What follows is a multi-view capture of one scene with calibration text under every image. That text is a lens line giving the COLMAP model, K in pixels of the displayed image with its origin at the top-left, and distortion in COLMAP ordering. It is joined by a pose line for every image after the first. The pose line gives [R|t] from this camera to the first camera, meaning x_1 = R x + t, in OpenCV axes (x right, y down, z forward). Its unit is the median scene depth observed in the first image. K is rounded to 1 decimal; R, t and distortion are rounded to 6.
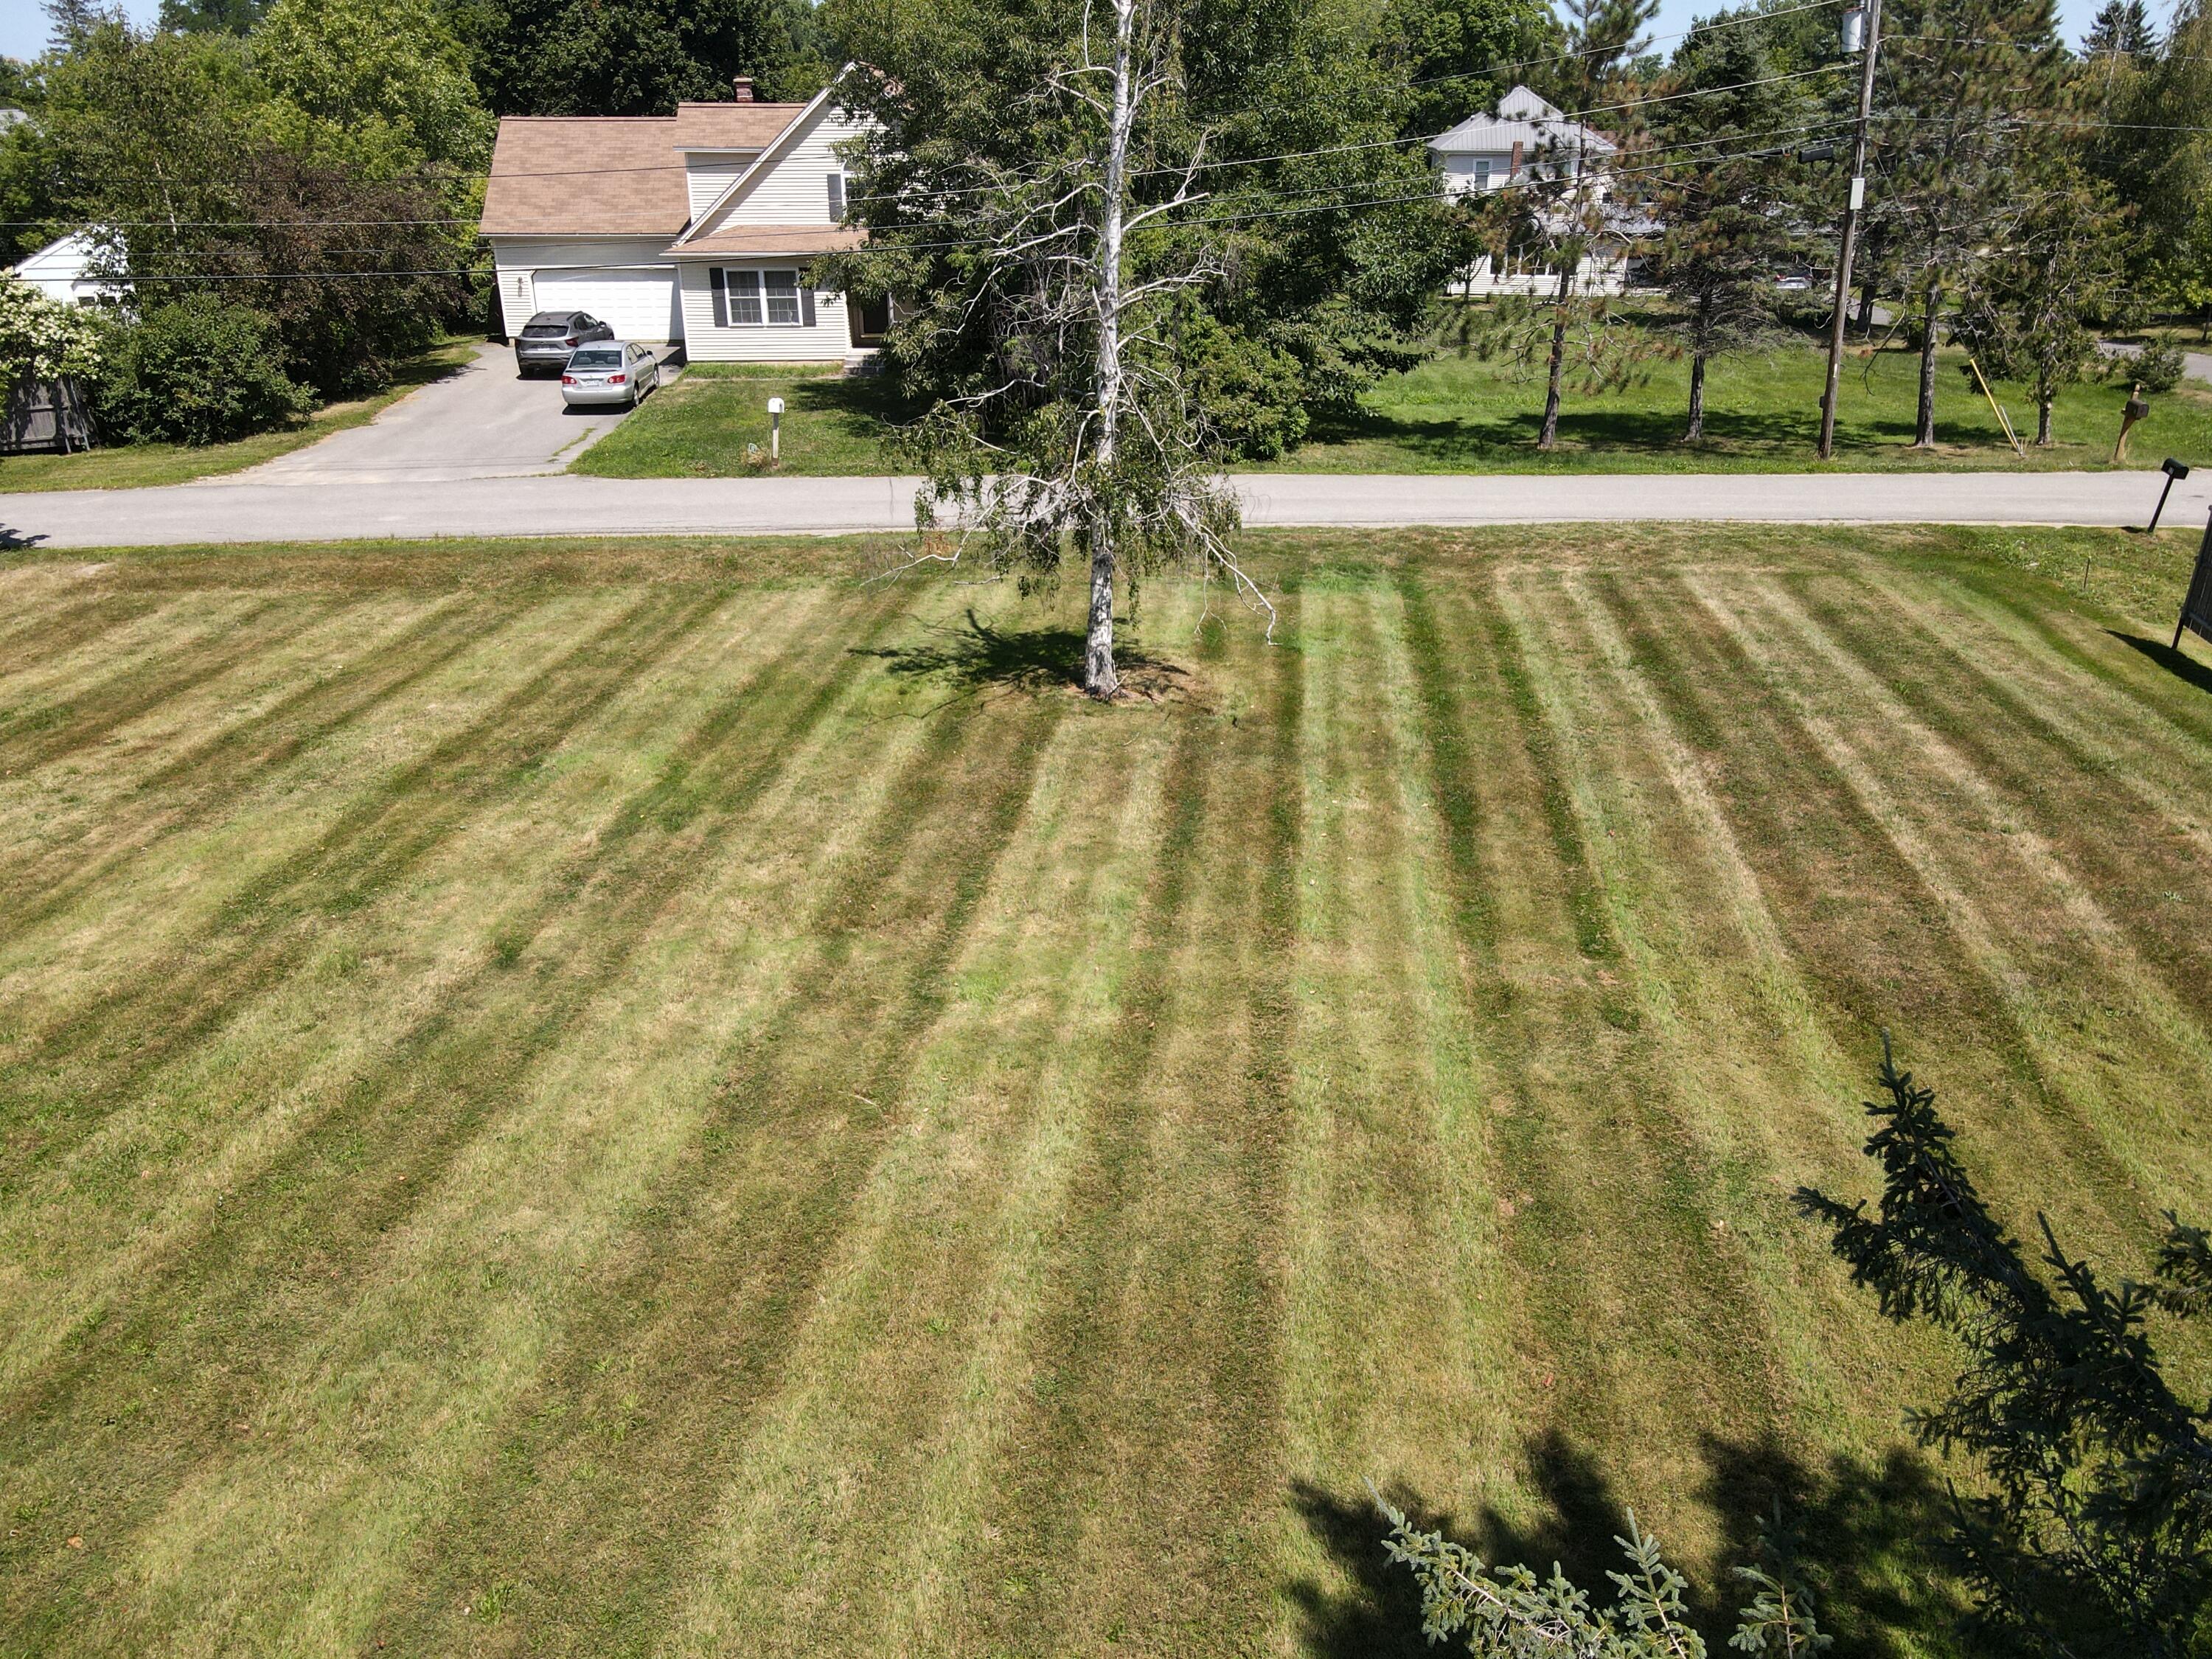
lens RADIAL K [[1619.6, 0, 1100.9], [0, 1619.6, 828.3], [0, 0, 1]] dist [0.005131, 0.013788]
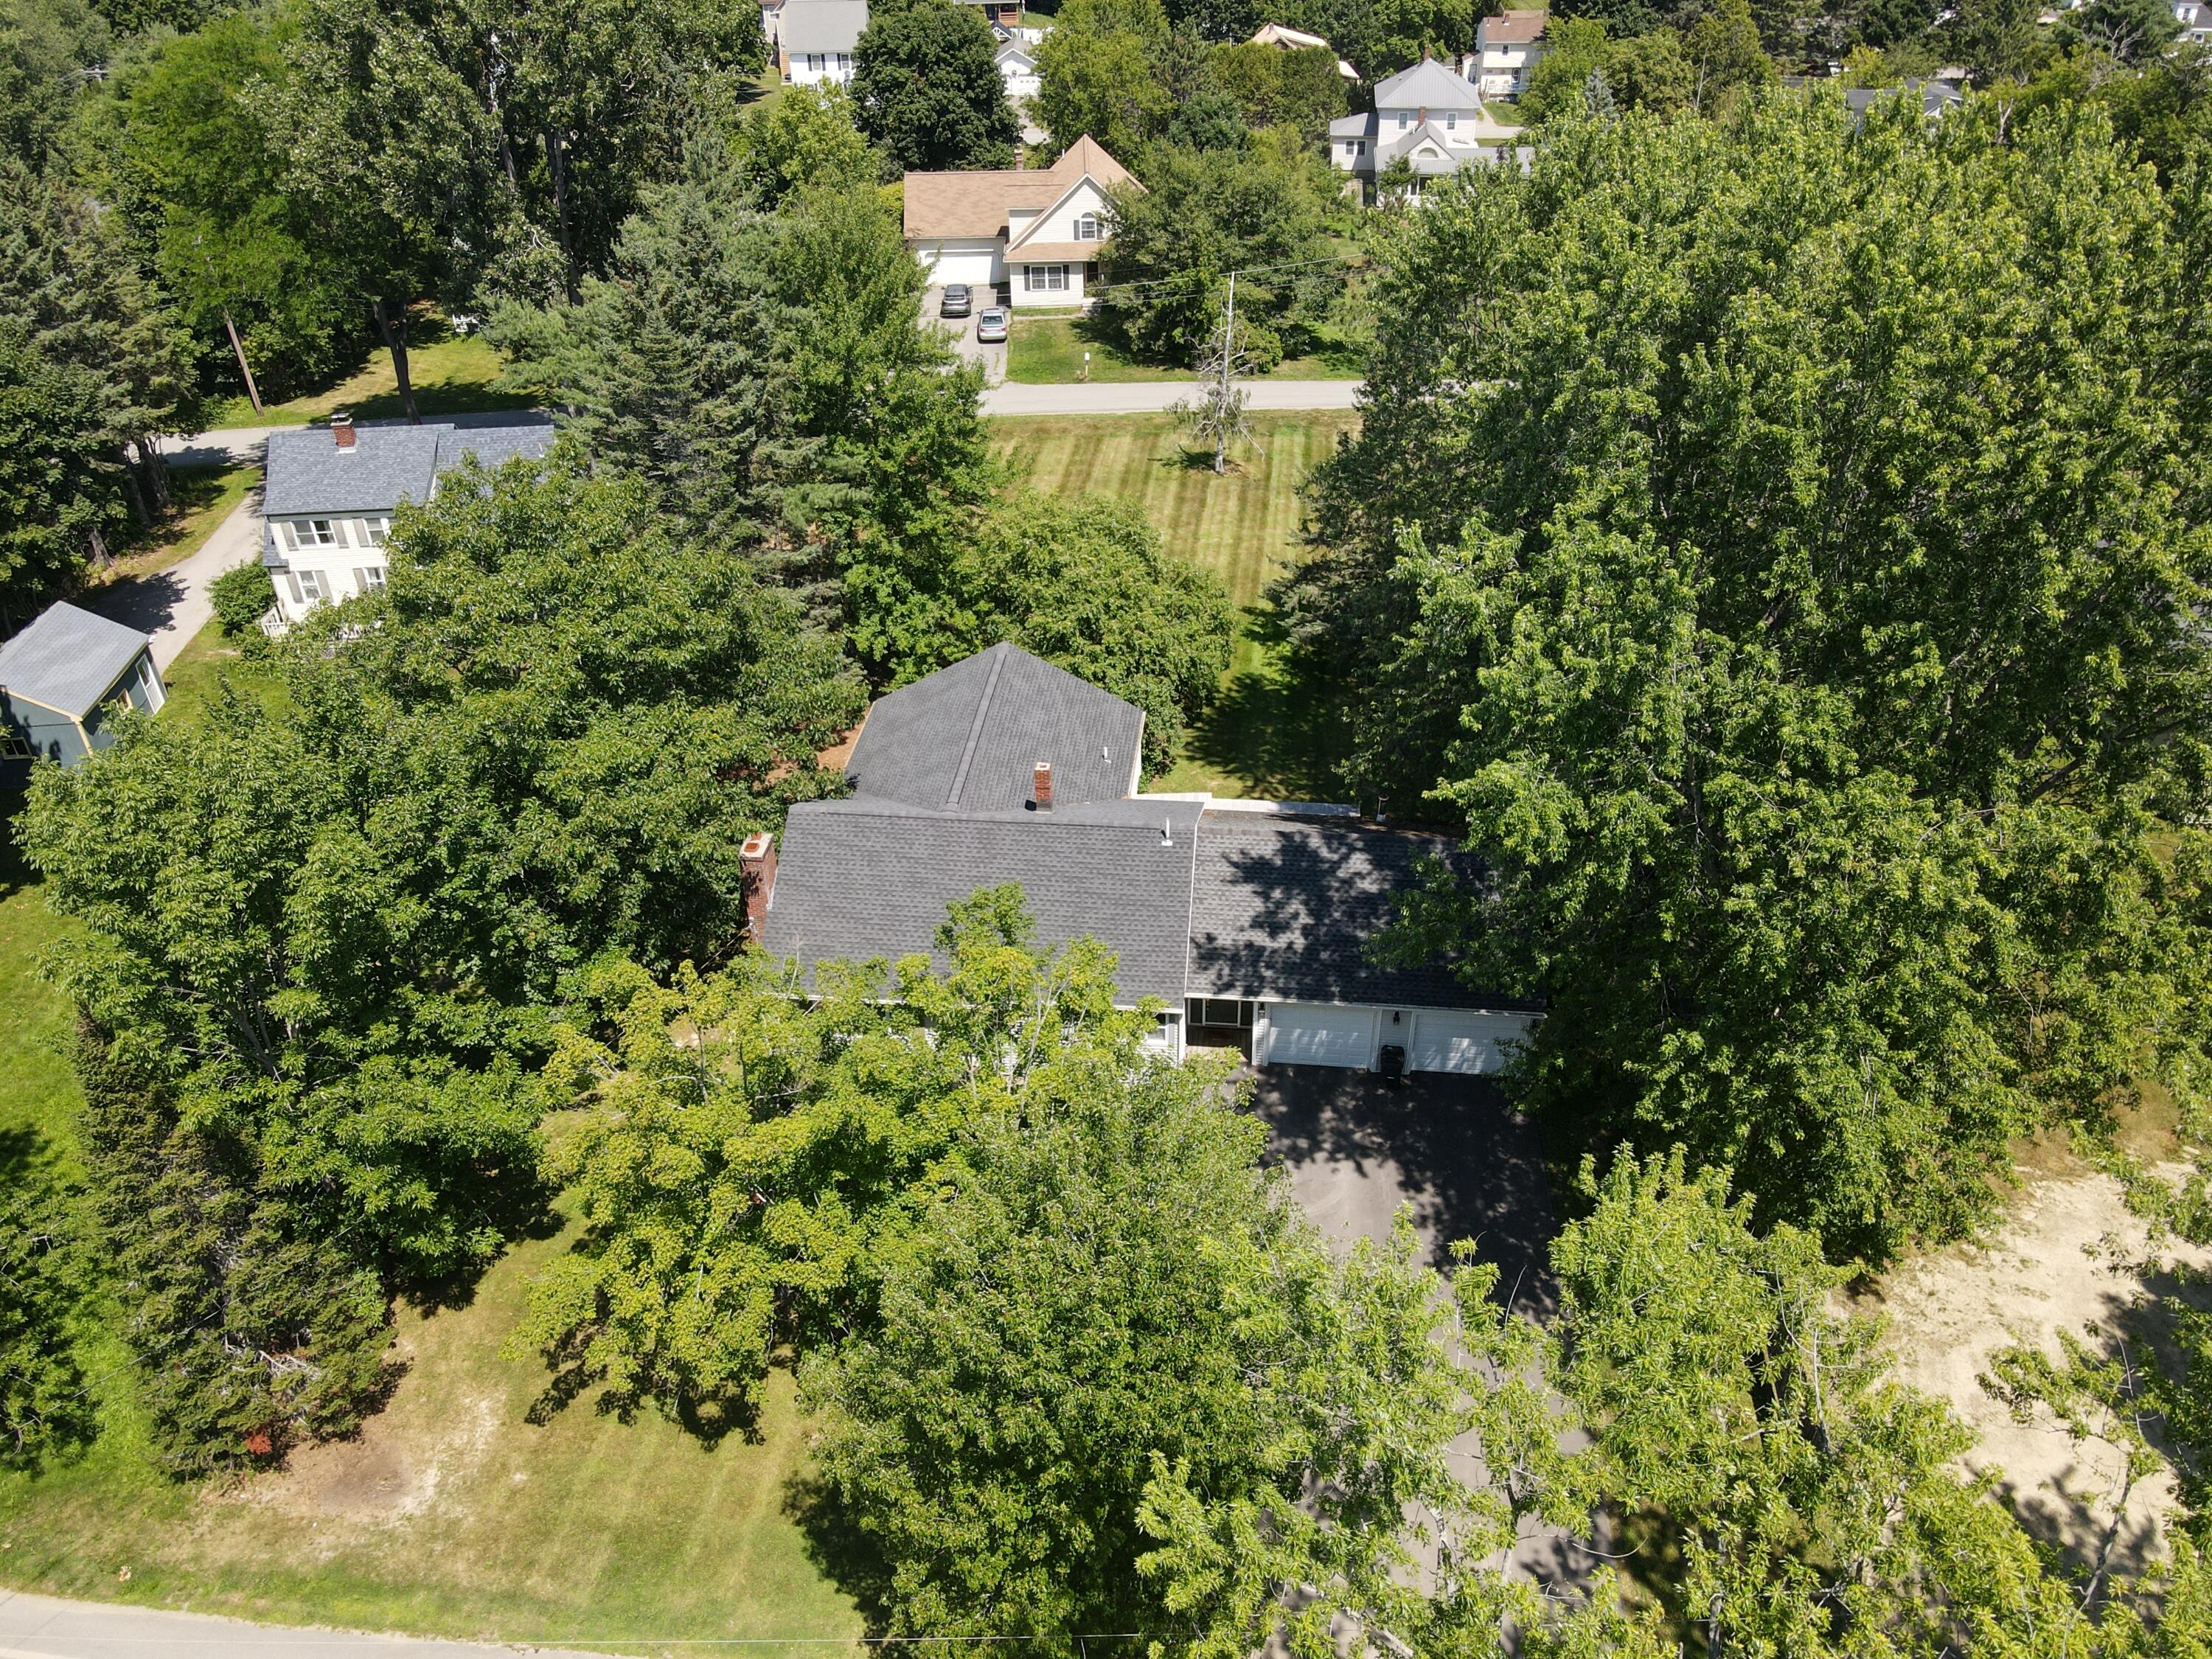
lens RADIAL K [[1619.6, 0, 1102.6], [0, 1619.6, 837.4], [0, 0, 1]] dist [0.005131, 0.013788]
pose [[0.999609, -0.019461, -0.020056, -0.118563], [0.022811, 0.982800, 0.183259, 0.032157], [0.016144, -0.183645, 0.982860, -1.603529]]
